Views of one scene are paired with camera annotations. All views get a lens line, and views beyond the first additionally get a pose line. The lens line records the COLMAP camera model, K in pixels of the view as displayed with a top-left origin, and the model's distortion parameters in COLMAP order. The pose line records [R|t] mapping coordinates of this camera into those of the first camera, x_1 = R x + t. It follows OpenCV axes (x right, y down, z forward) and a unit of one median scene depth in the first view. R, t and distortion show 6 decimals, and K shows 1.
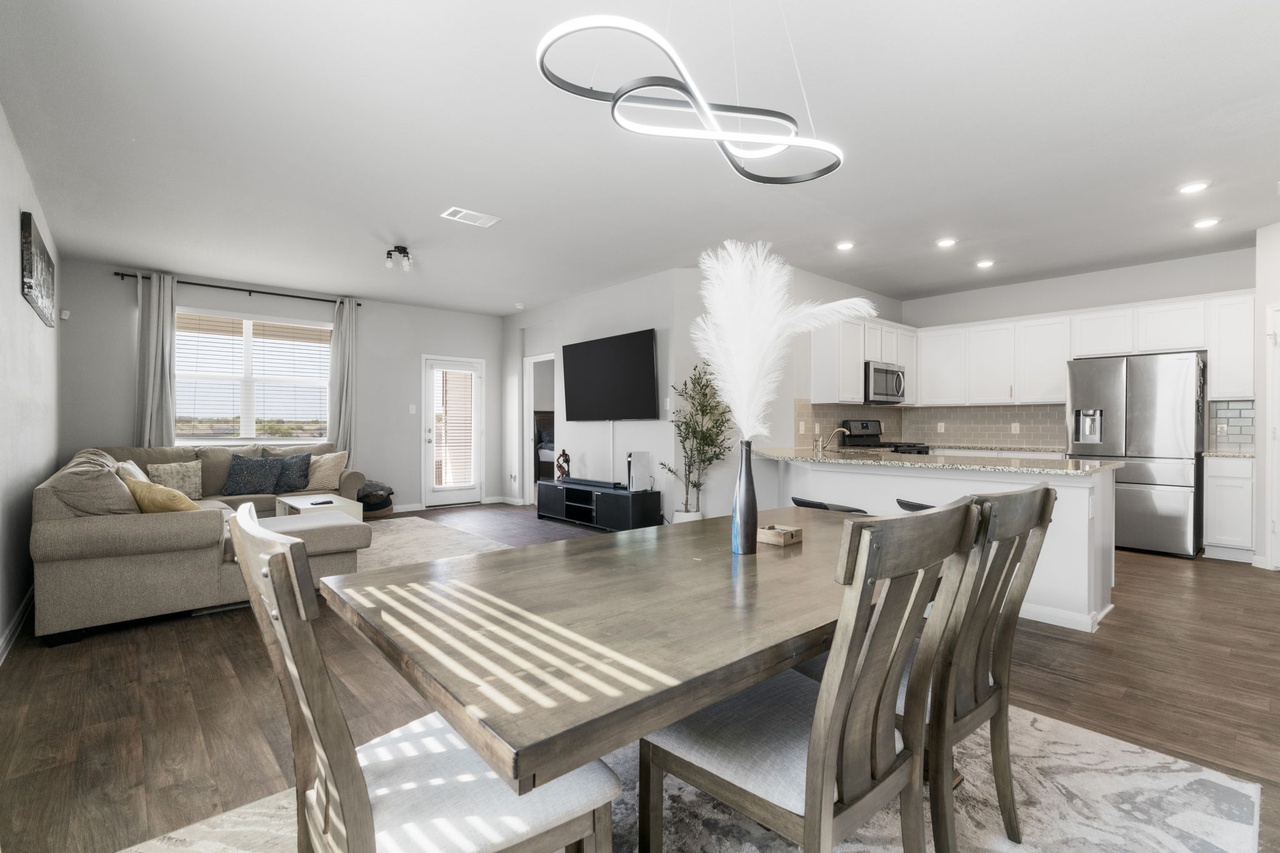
lens RADIAL K [[588.4, 0, 639.1], [0, 588.4, 423.5], [0, 0, 1]] dist [-0.011656, 0.006464]
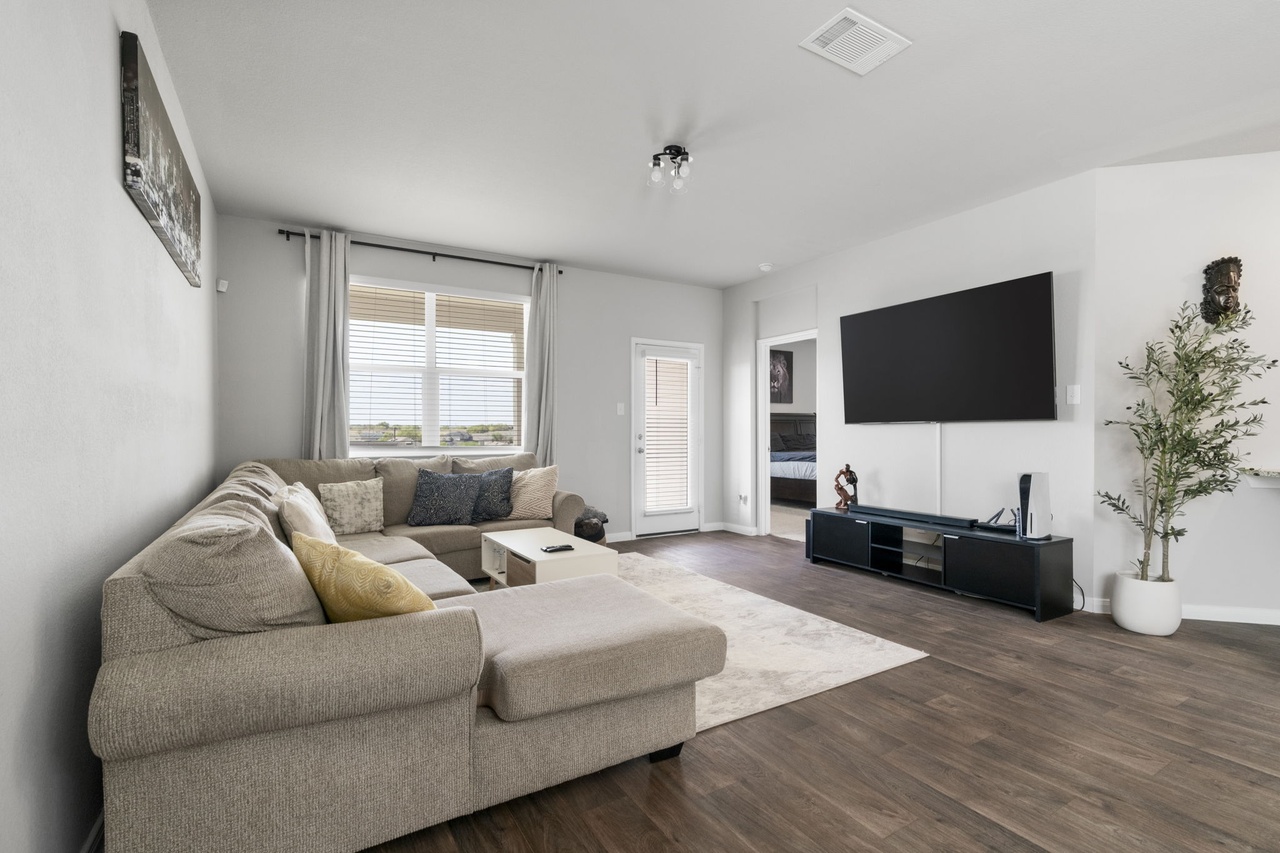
lens RADIAL K [[588.4, 0, 641.3], [0, 588.4, 433.1], [0, 0, 1]] dist [-0.011656, 0.006464]
pose [[0.983217, -0.000862, -0.182436, -0.275616], [0.002266, 0.999969, 0.007485, 0.001749], [0.182424, -0.007772, 0.983189, 0.313951]]
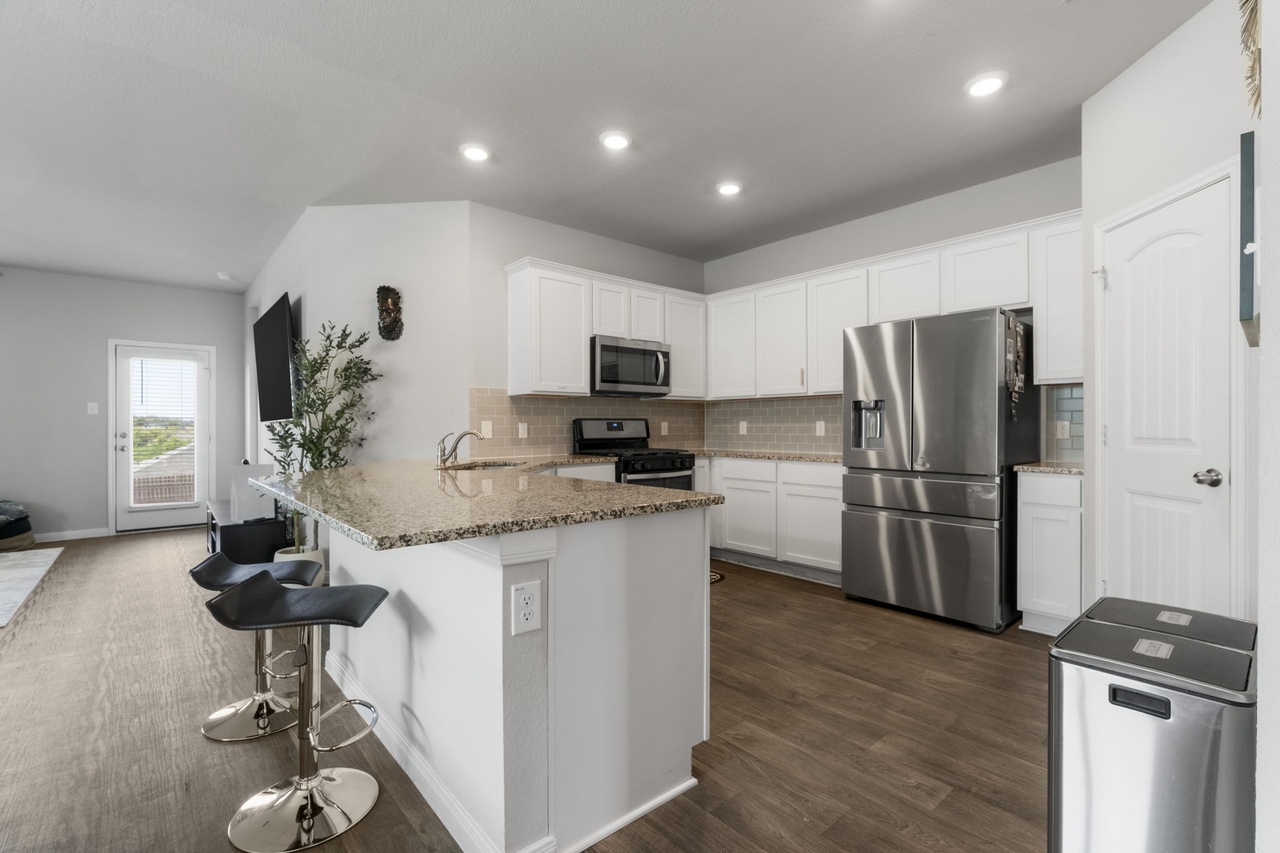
lens RADIAL K [[580.6, 0, 642.6], [0, 580.6, 426.2], [0, 0, 1]] dist [0.002221, -0.000289]
pose [[0.999832, -0.006081, -0.017297, 0.460678], [0.006138, 0.999976, 0.003275, 0.002070], [0.017277, -0.003381, 0.999845, 0.290900]]
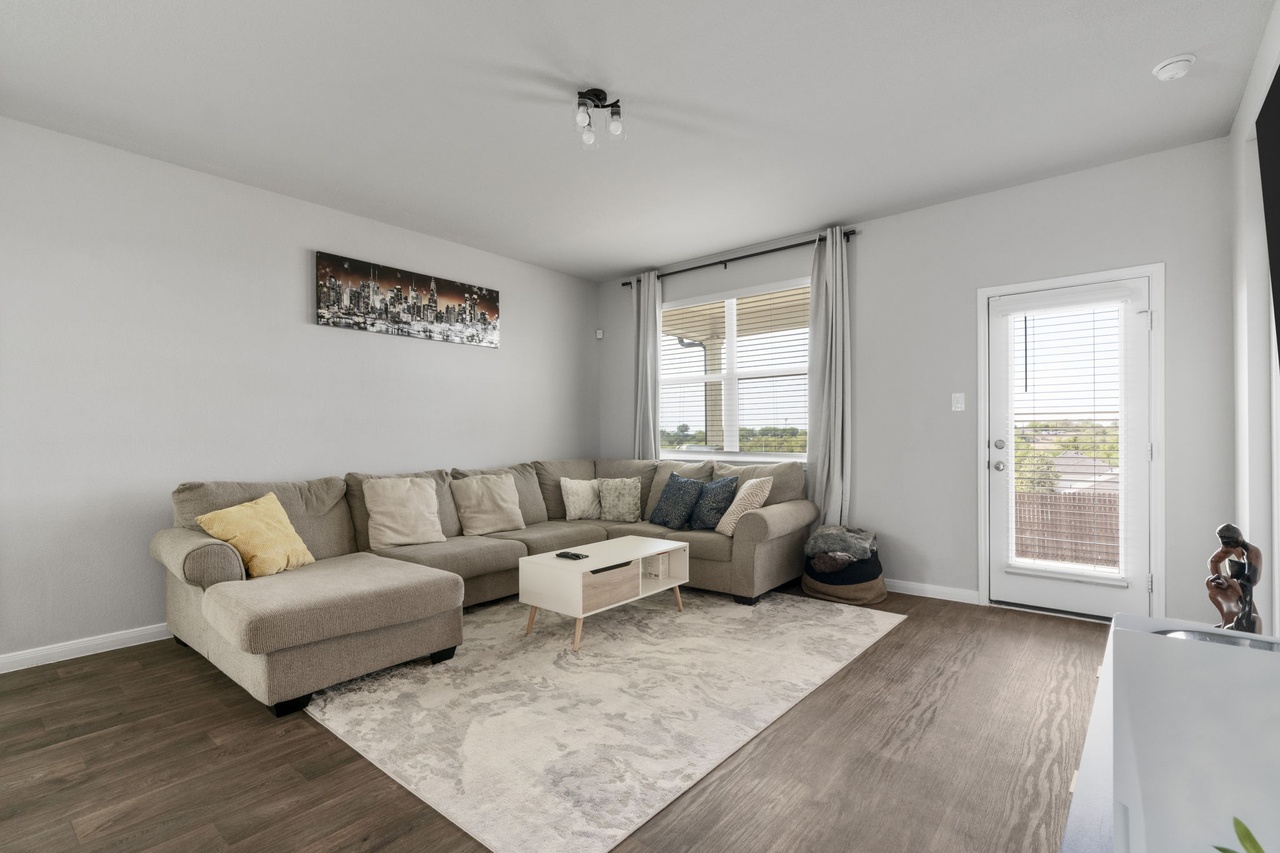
lens RADIAL K [[588.4, 0, 631.3], [0, 588.4, 436.7], [0, 0, 1]] dist [-0.011656, 0.006464]
pose [[0.145202, -0.000615, -0.989402, 0.095640], [0.010753, 0.999942, 0.000956, 0.002674], [0.989344, -0.010778, 0.145200, 0.811932]]
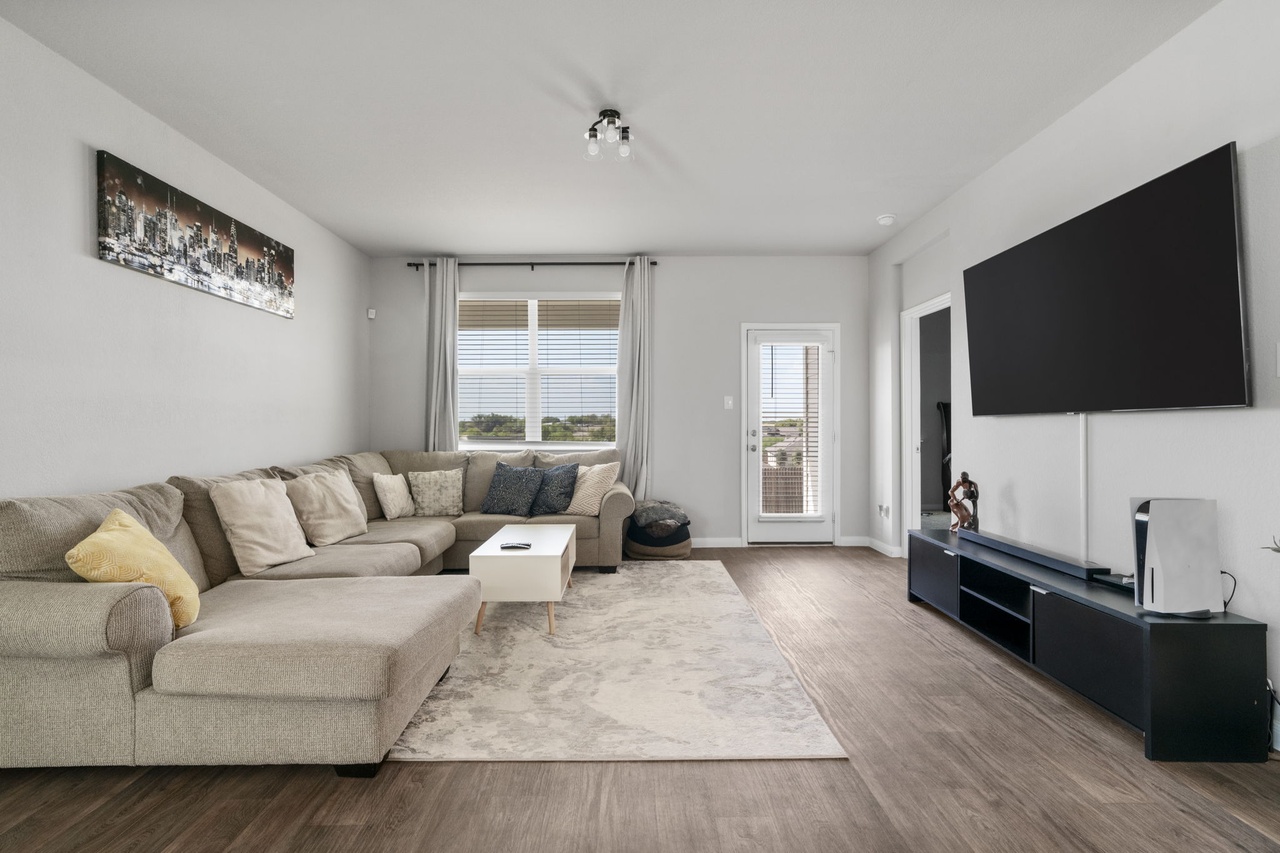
lens RADIAL K [[588.4, 0, 630.3], [0, 588.4, 423.4], [0, 0, 1]] dist [-0.011656, 0.006464]
pose [[0.751135, -0.006739, -0.660114, -0.013296], [0.007356, 0.999971, -0.001838, 0.001375], [0.660108, -0.003475, 0.751163, 0.497515]]
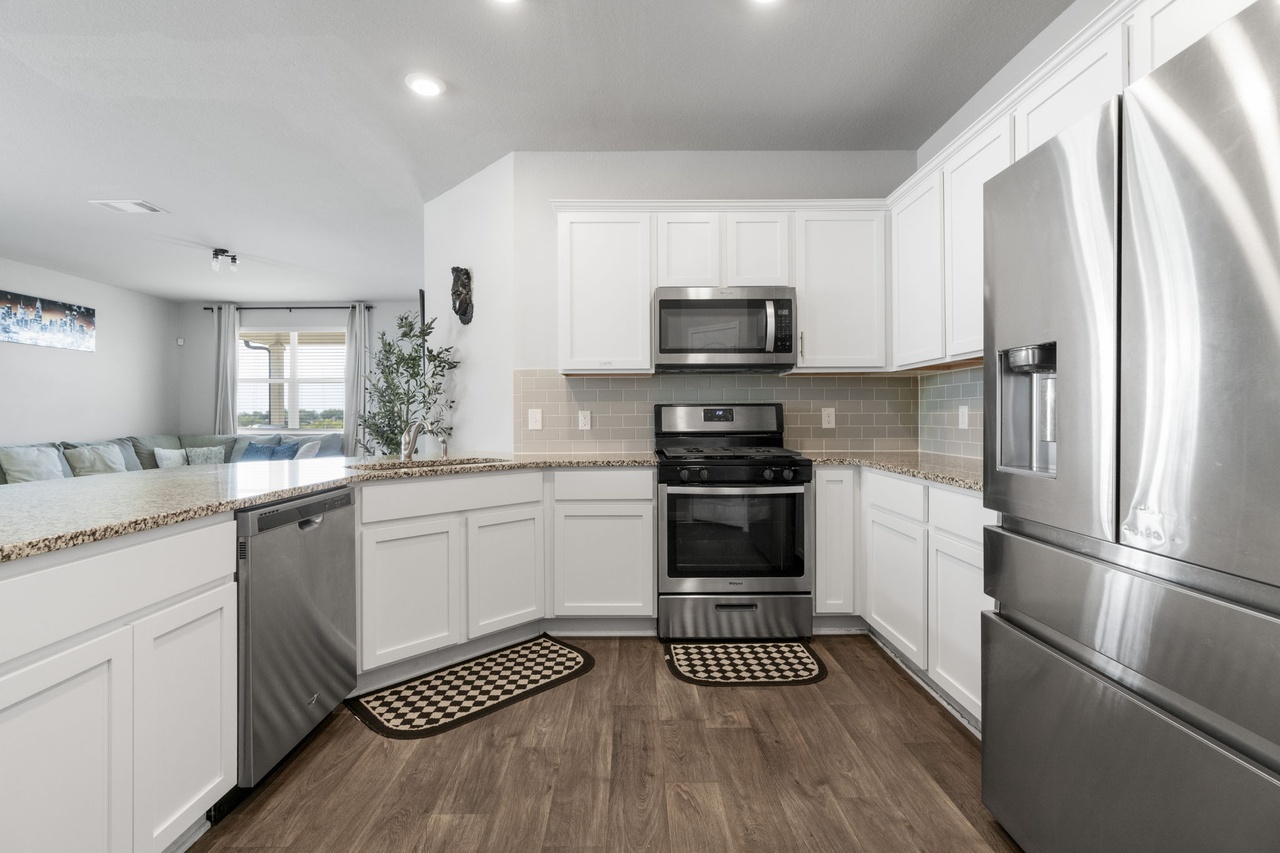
lens RADIAL K [[588.4, 0, 630.8], [0, 588.4, 412.1], [0, 0, 1]] dist [-0.011656, 0.006464]
pose [[0.746127, -0.010704, -0.665717, 0.716880], [0.008976, 0.999942, -0.006019, 0.004551], [0.665743, -0.001485, 0.746180, 0.600433]]
